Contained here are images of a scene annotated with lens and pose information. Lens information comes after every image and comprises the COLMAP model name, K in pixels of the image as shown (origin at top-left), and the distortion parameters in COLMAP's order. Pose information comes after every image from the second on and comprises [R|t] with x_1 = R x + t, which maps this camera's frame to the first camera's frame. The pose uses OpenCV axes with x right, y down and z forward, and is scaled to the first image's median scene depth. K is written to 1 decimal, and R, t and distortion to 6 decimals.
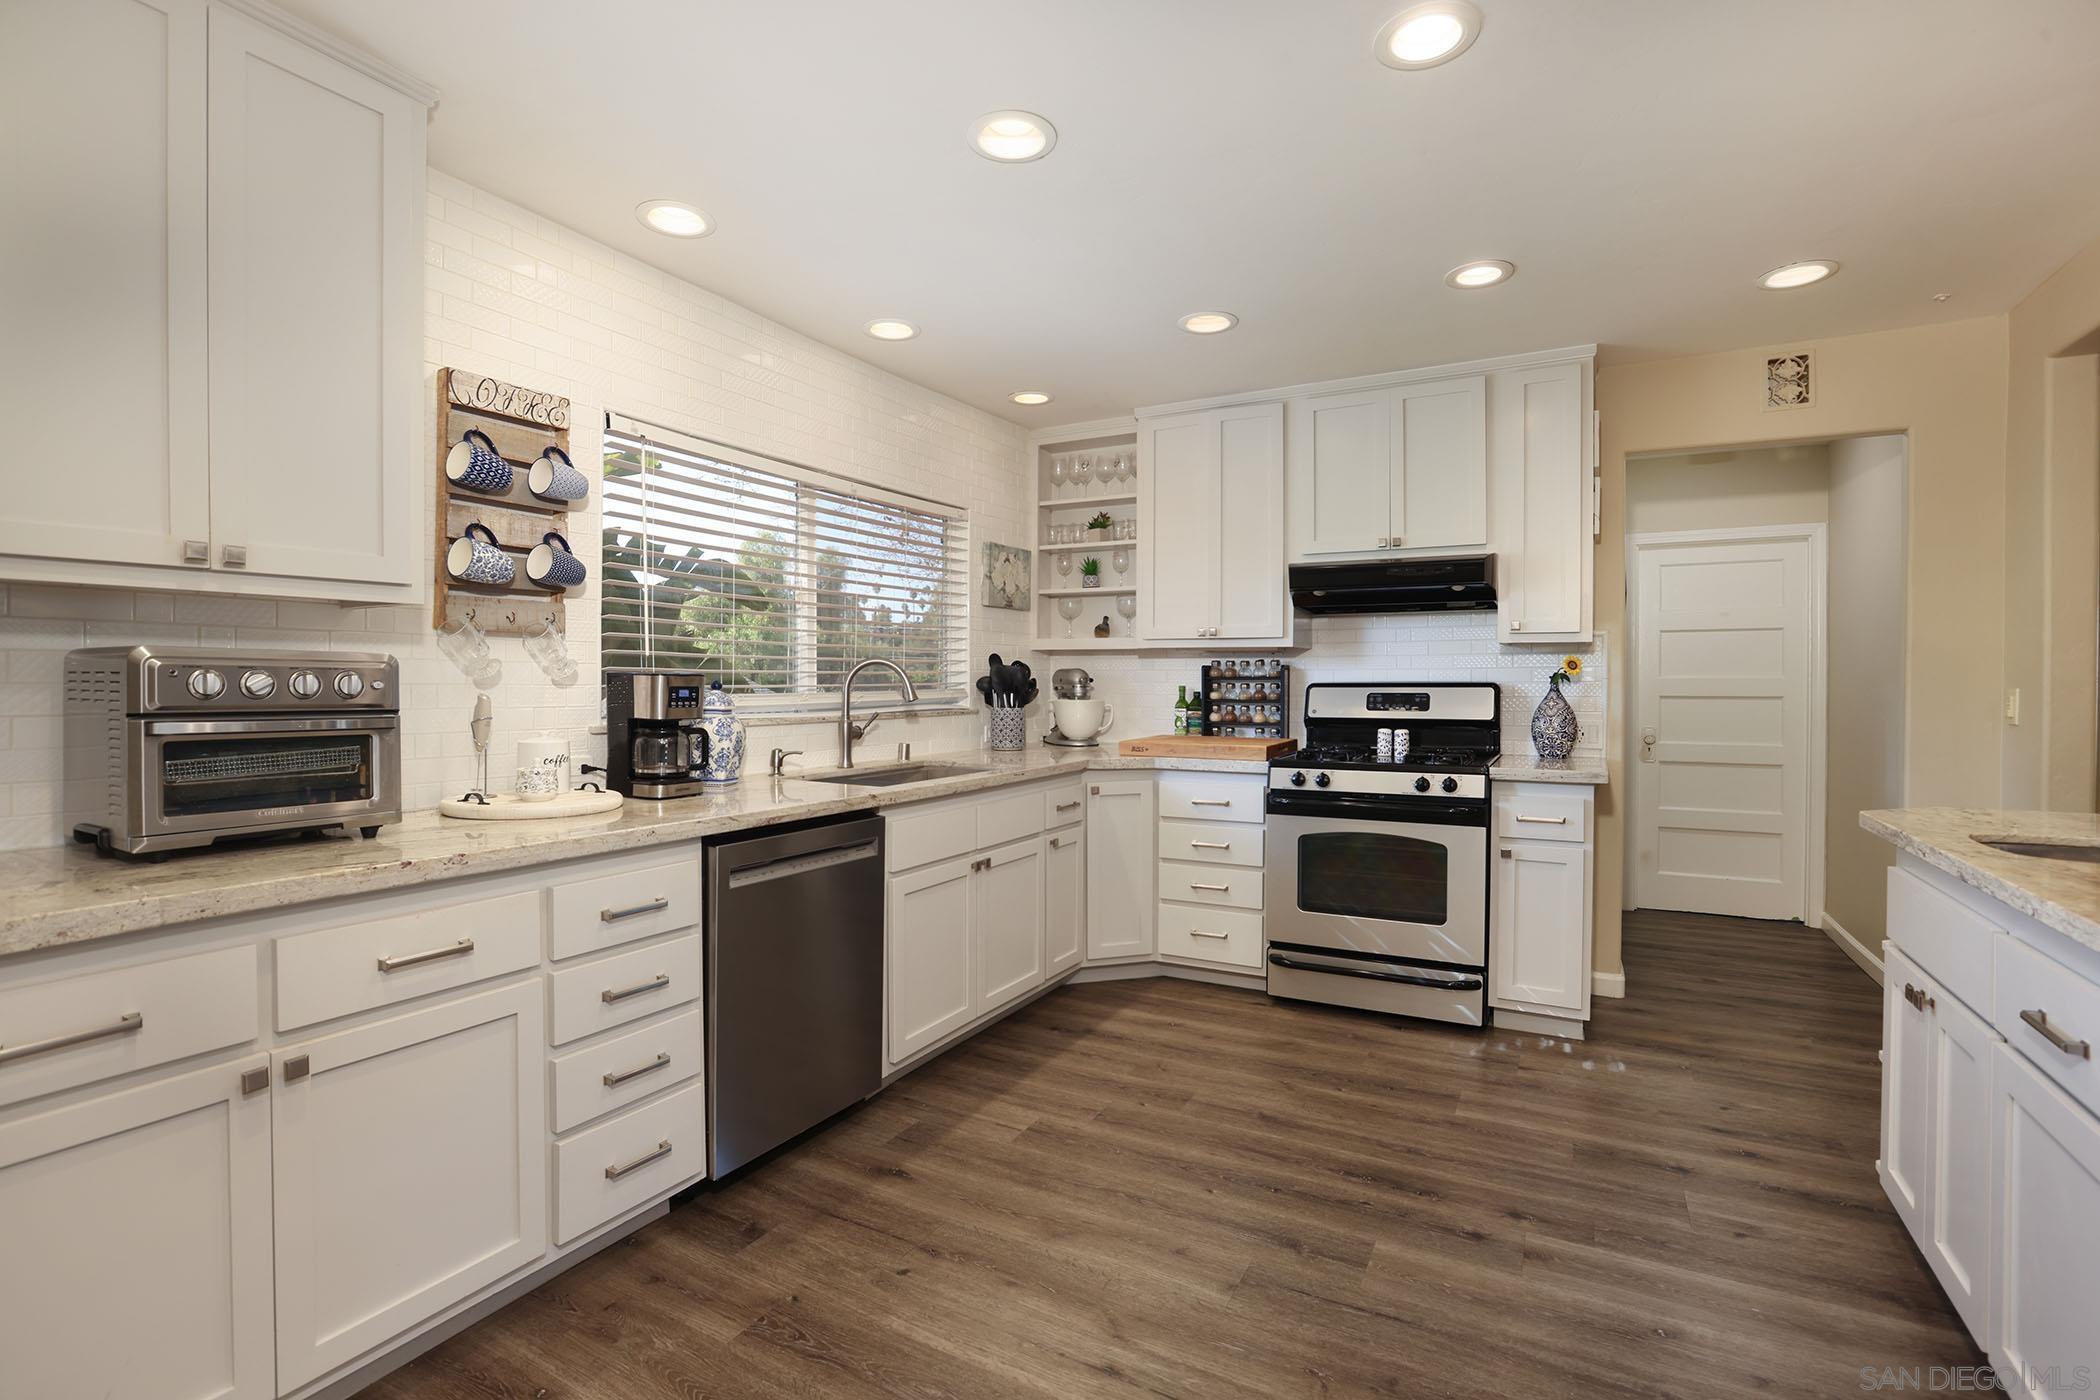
lens RADIAL K [[956.3, 0, 1053.5], [0, 956.3, 696.8], [0, 0, 1]] dist [-0.032509, 0.000380]
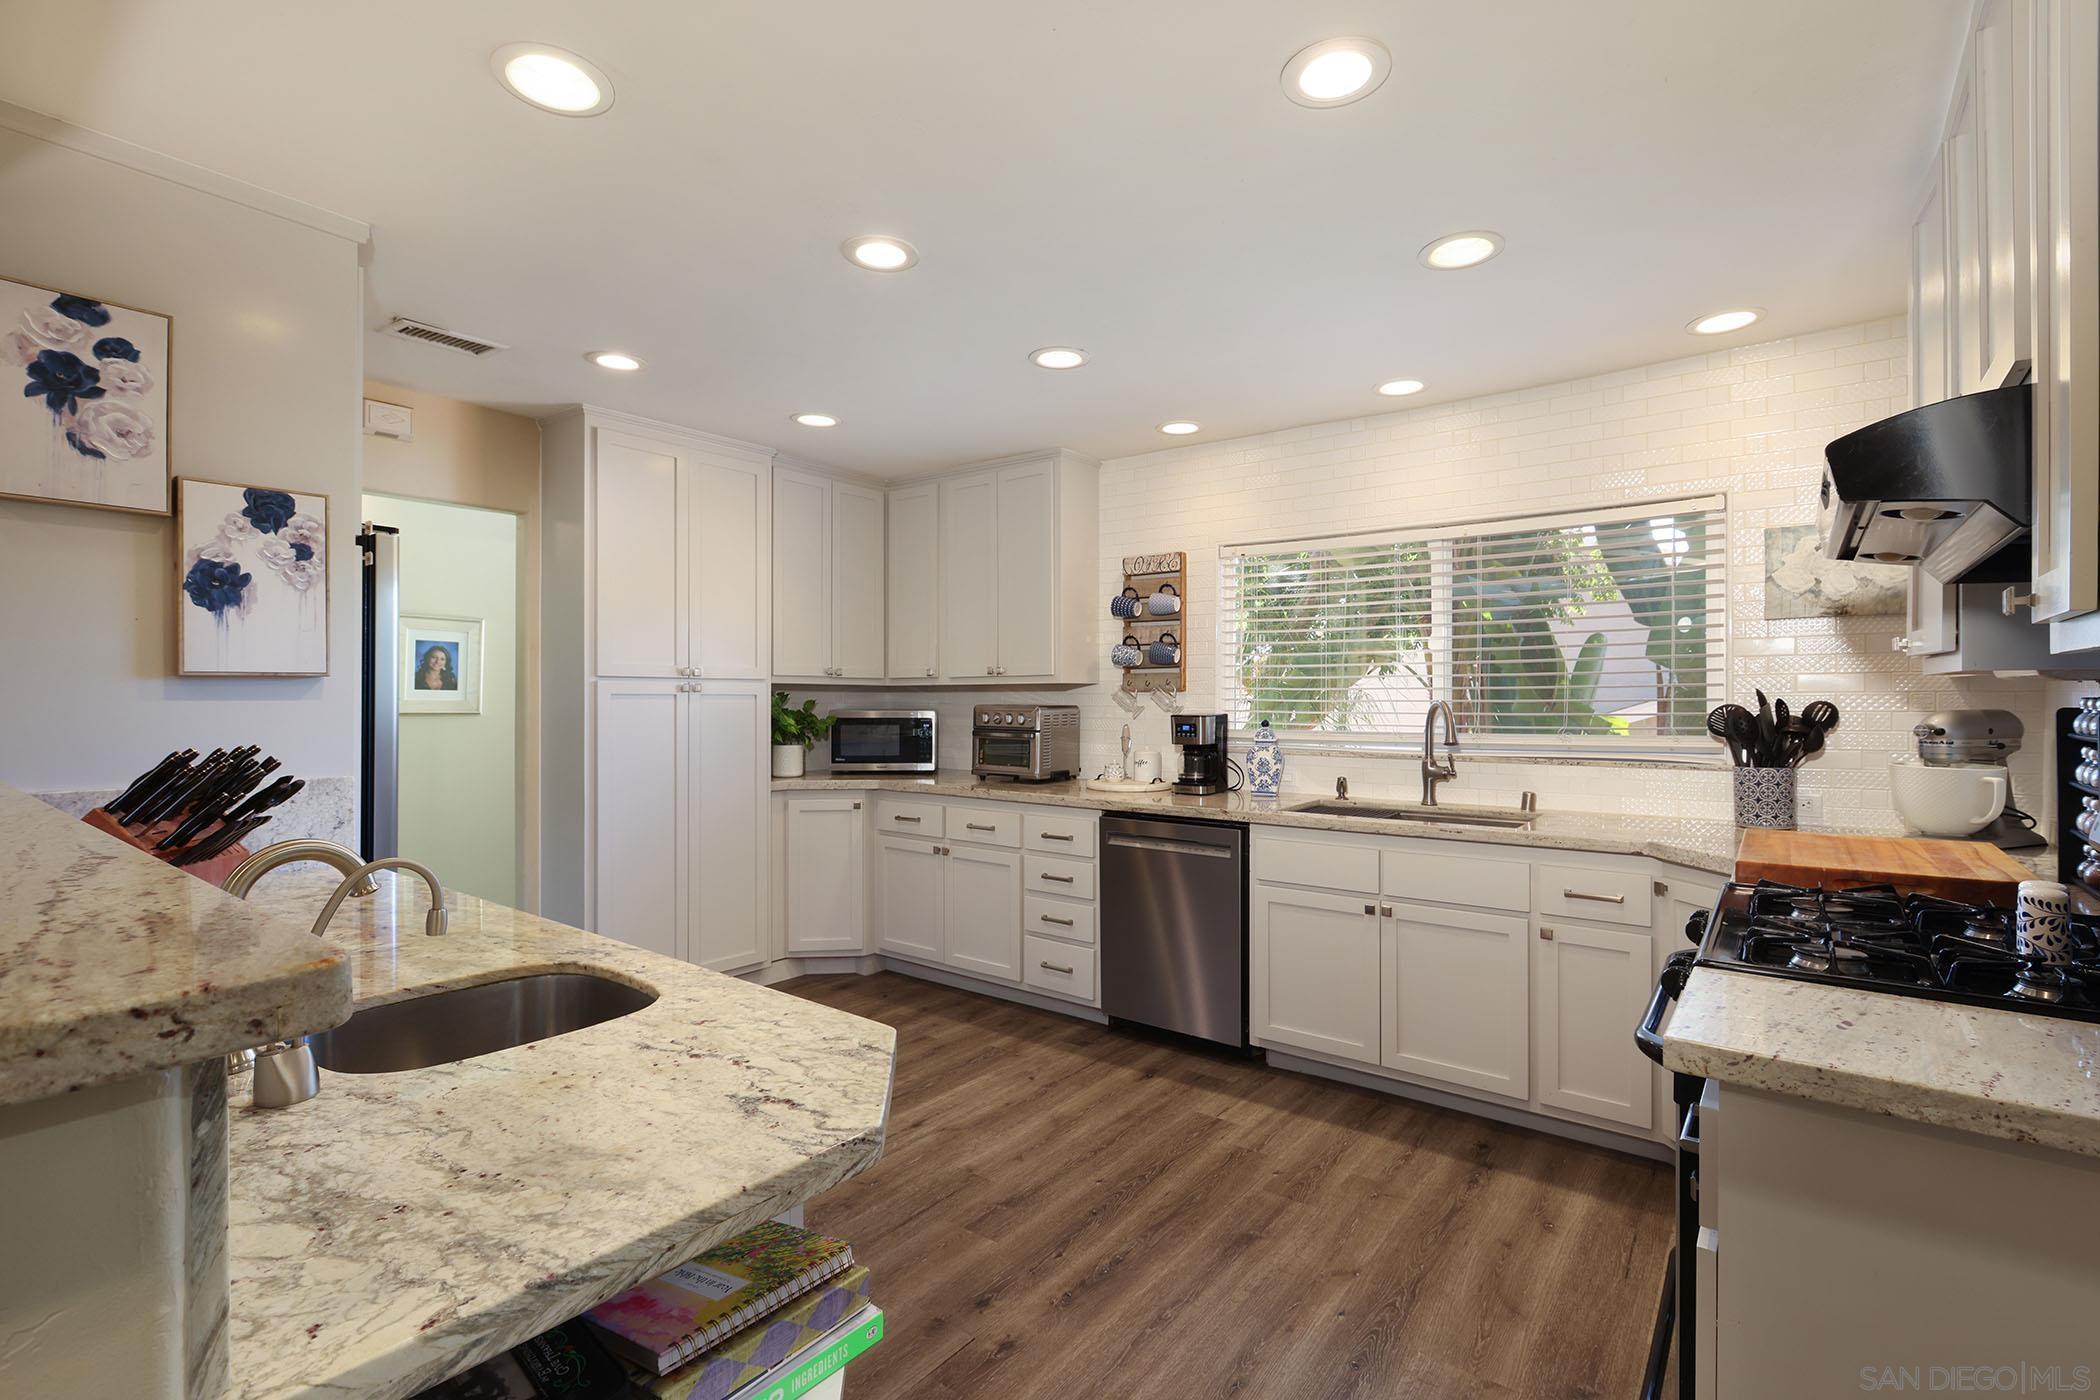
lens RADIAL K [[956.3, 0, 1053.1], [0, 956.3, 697.3], [0, 0, 1]] dist [-0.032509, 0.000380]
pose [[-0.151895, 0.001169, -0.988396, 1.145605], [-0.017587, 0.999838, 0.003886, -0.053003], [0.988240, 0.017973, -0.151850, 0.981488]]
